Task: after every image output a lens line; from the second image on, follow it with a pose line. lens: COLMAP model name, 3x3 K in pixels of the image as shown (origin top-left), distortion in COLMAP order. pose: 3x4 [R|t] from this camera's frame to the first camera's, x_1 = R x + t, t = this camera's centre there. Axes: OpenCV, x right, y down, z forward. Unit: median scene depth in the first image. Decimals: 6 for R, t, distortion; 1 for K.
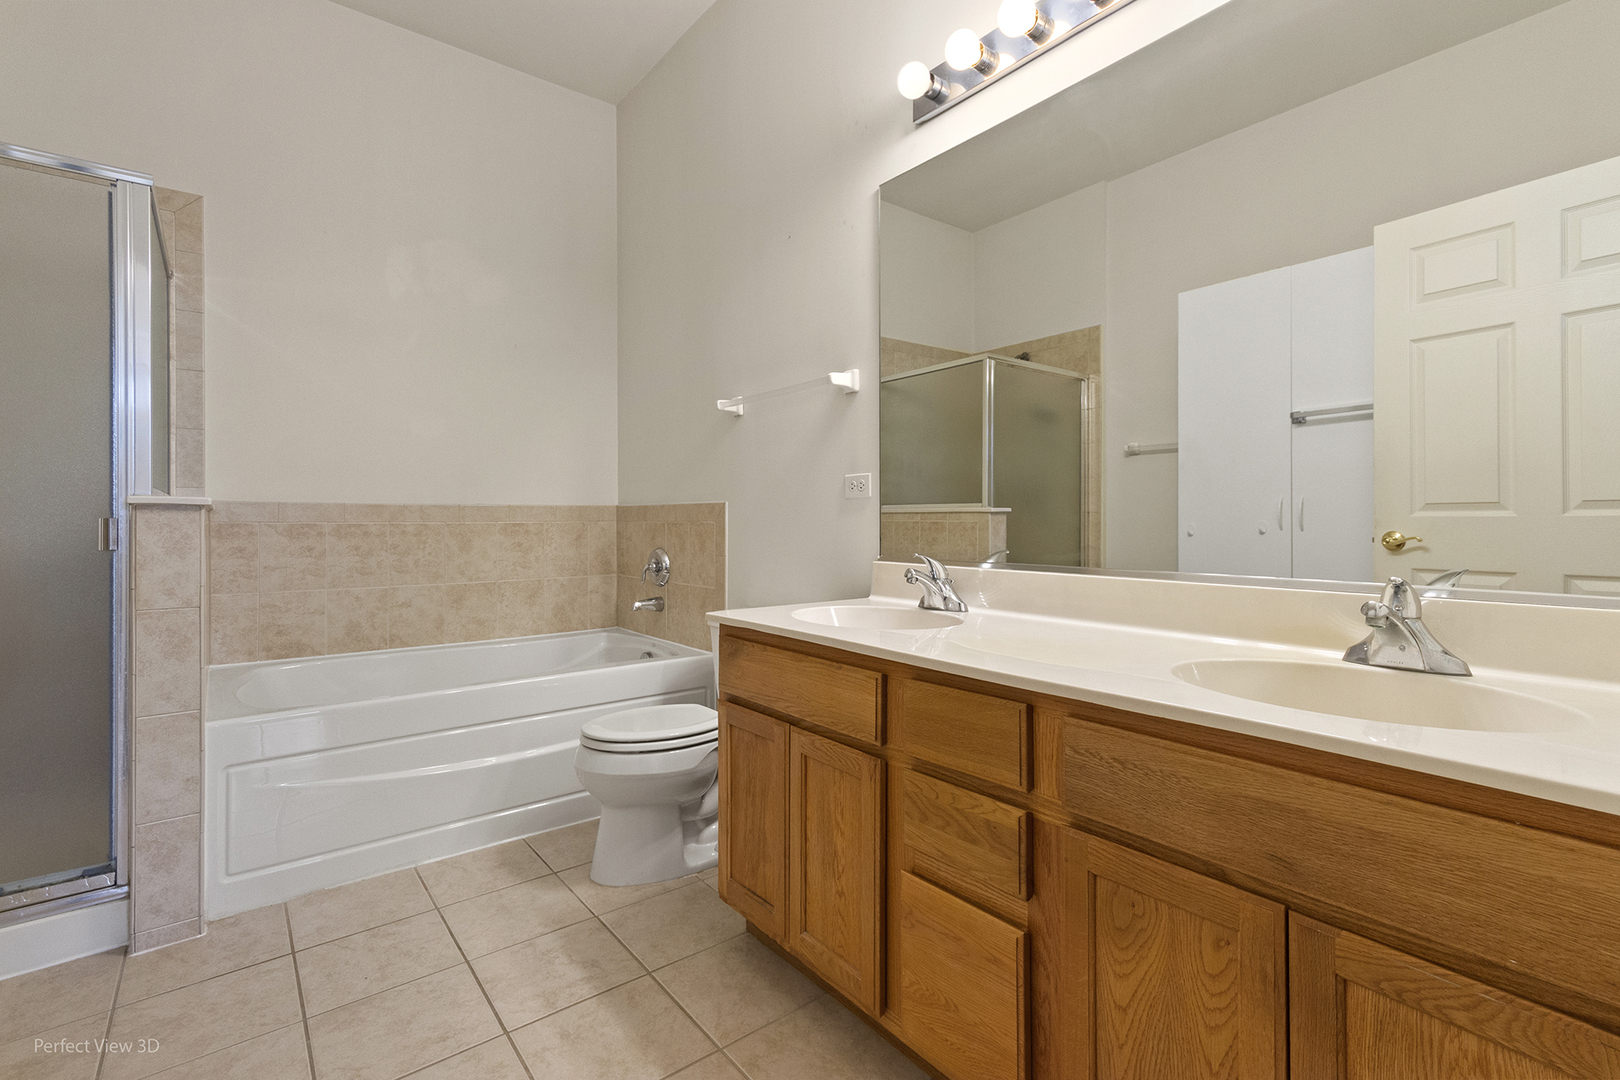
lens RADIAL K [[747.0, 0, 811.5], [0, 747.0, 526.3], [0, 0, 1]] dist [0.003761, 0.002494]
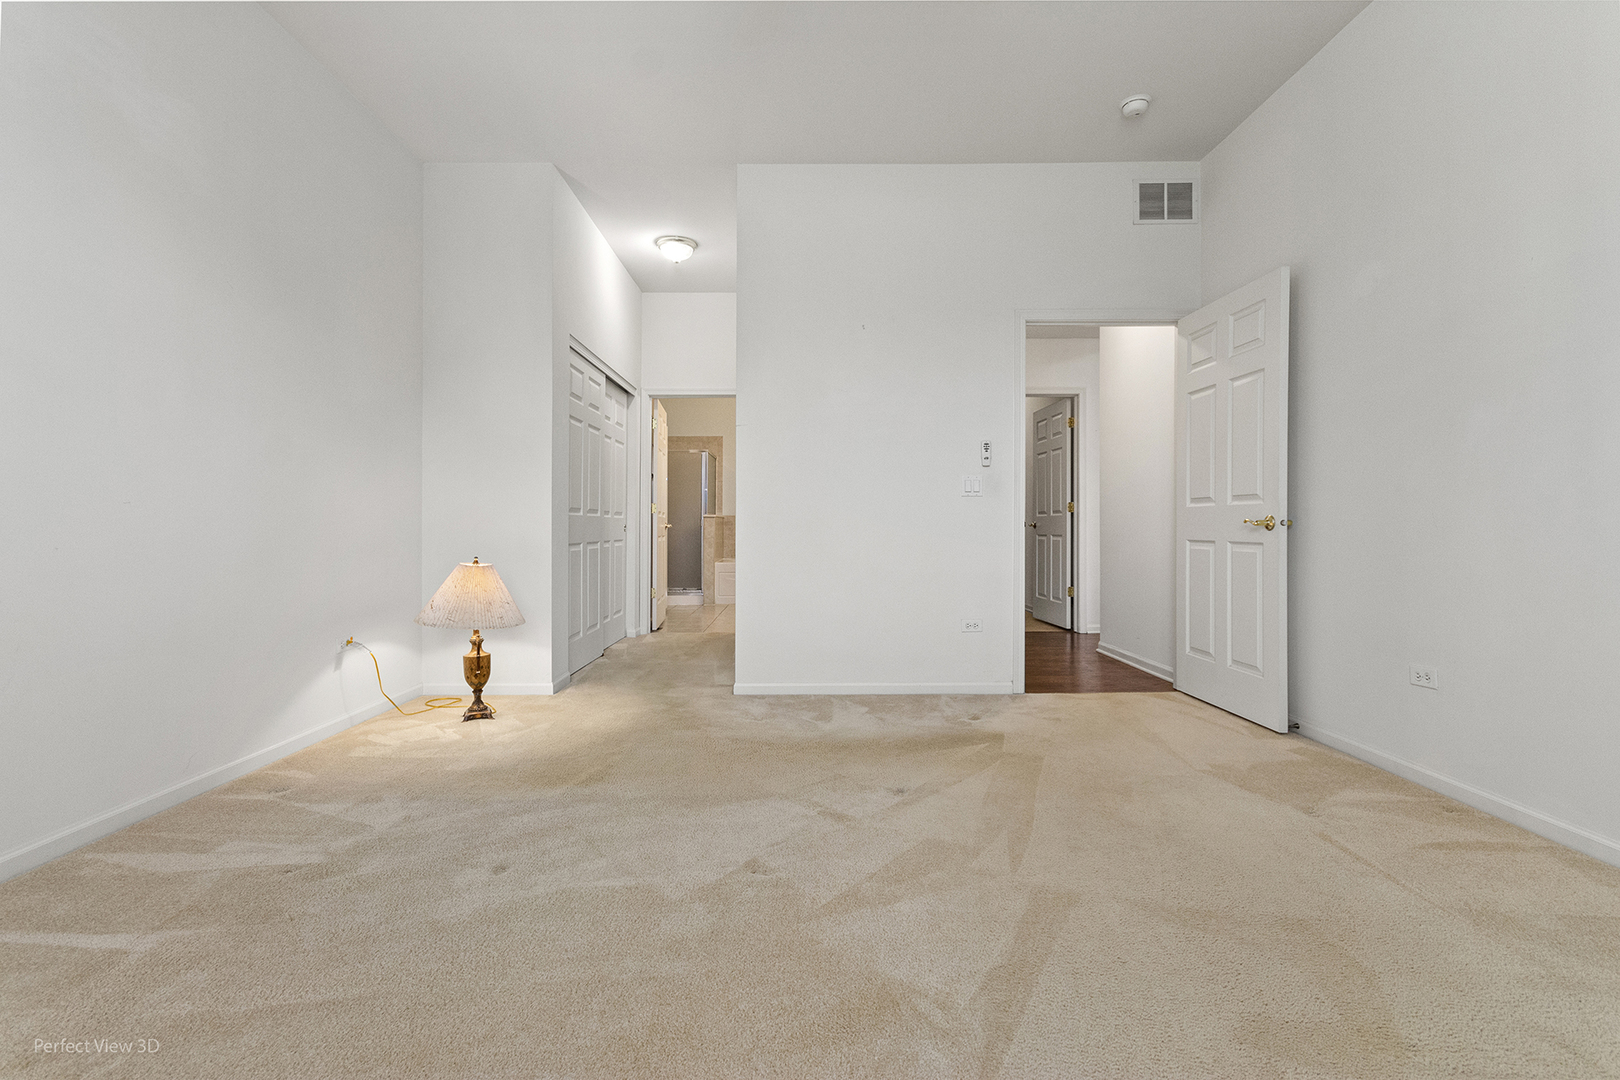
lens RADIAL K [[747.0, 0, 808.0], [0, 747.0, 532.3], [0, 0, 1]] dist [0.003761, 0.002494]
pose [[0.785483, 0.000383, -0.618883, 1.912303], [-0.002627, 0.999993, -0.002716, 0.060883], [0.618878, 0.003759, 0.785478, -1.744236]]
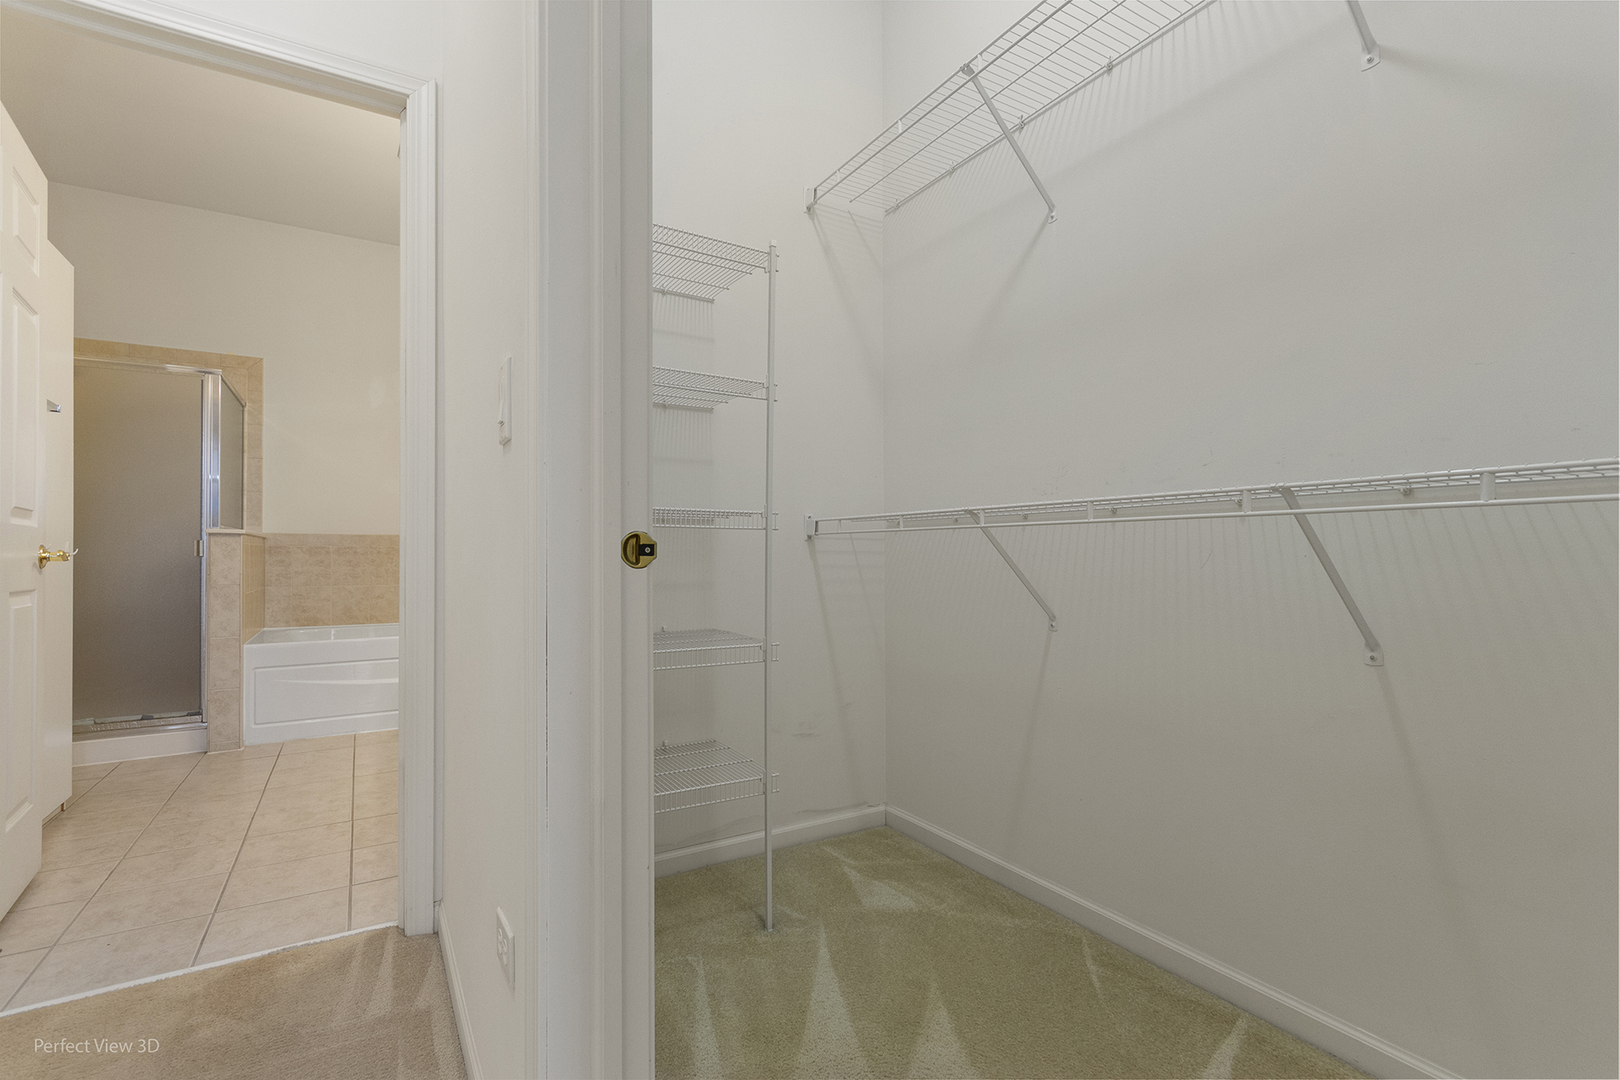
lens RADIAL K [[747.0, 0, 805.6], [0, 747.0, 553.7], [0, 0, 1]] dist [0.003761, 0.002494]
pose [[0.991362, -0.002185, -0.131139, 0.672943], [0.000767, 0.999941, -0.010860, 0.034139], [0.131155, 0.010666, 0.991305, -0.560294]]
